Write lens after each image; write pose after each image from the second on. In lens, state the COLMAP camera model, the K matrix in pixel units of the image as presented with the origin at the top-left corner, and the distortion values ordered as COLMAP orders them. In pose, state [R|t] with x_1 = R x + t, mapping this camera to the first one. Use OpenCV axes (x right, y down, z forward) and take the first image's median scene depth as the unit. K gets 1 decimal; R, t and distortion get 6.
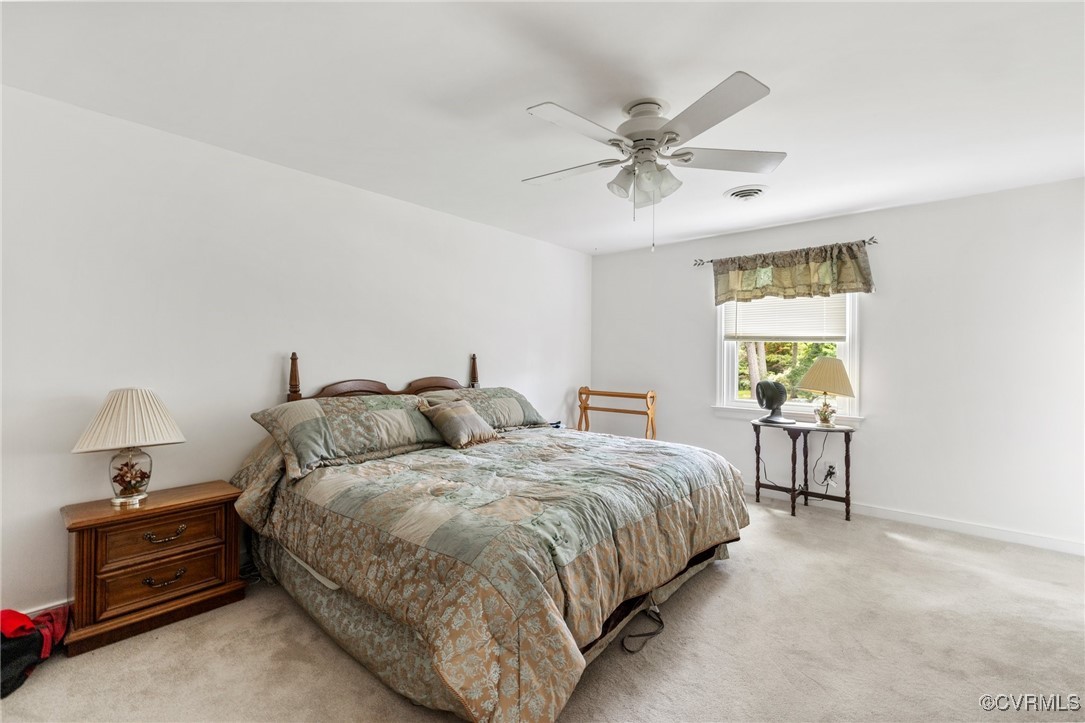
lens RADIAL K [[475.0, 0, 542.5], [0, 475.0, 361.5], [0, 0, 1]] dist [-0.001379, 0.000064]
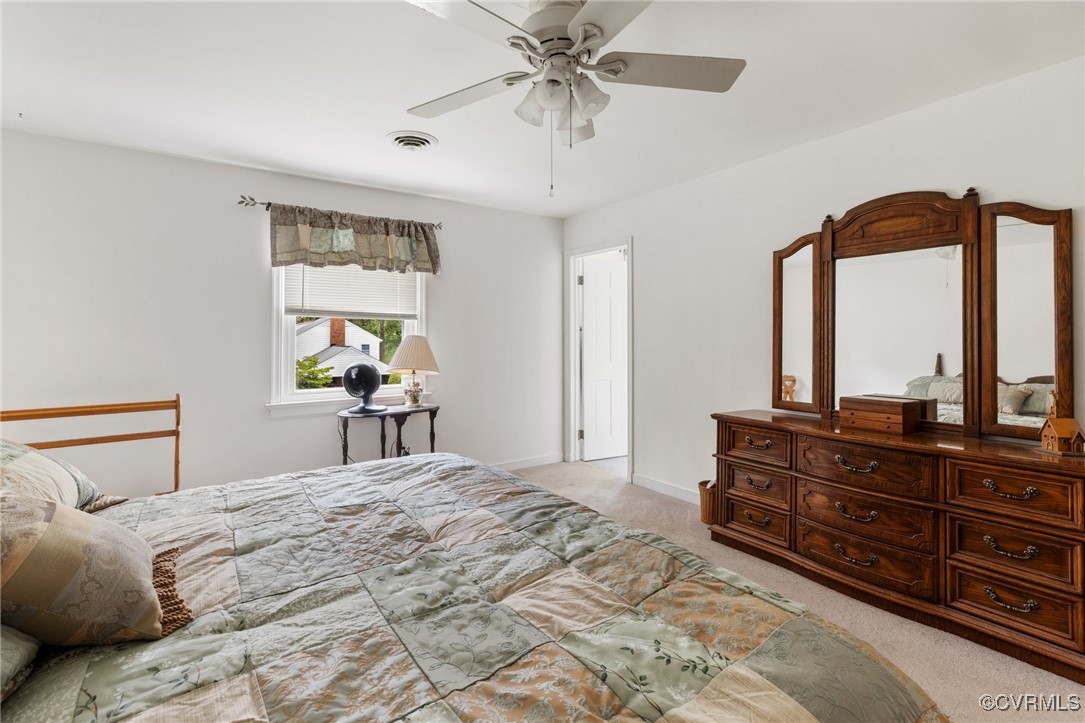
lens RADIAL K [[494.4, 0, 543.0], [0, 494.4, 328.4], [0, 0, 1]] dist [-0.001484, -0.000040]
pose [[0.258430, 0.005677, 0.966013, -0.297759], [0.016629, 0.999808, -0.010325, -0.008050], [-0.965887, 0.018732, 0.258286, 0.457657]]
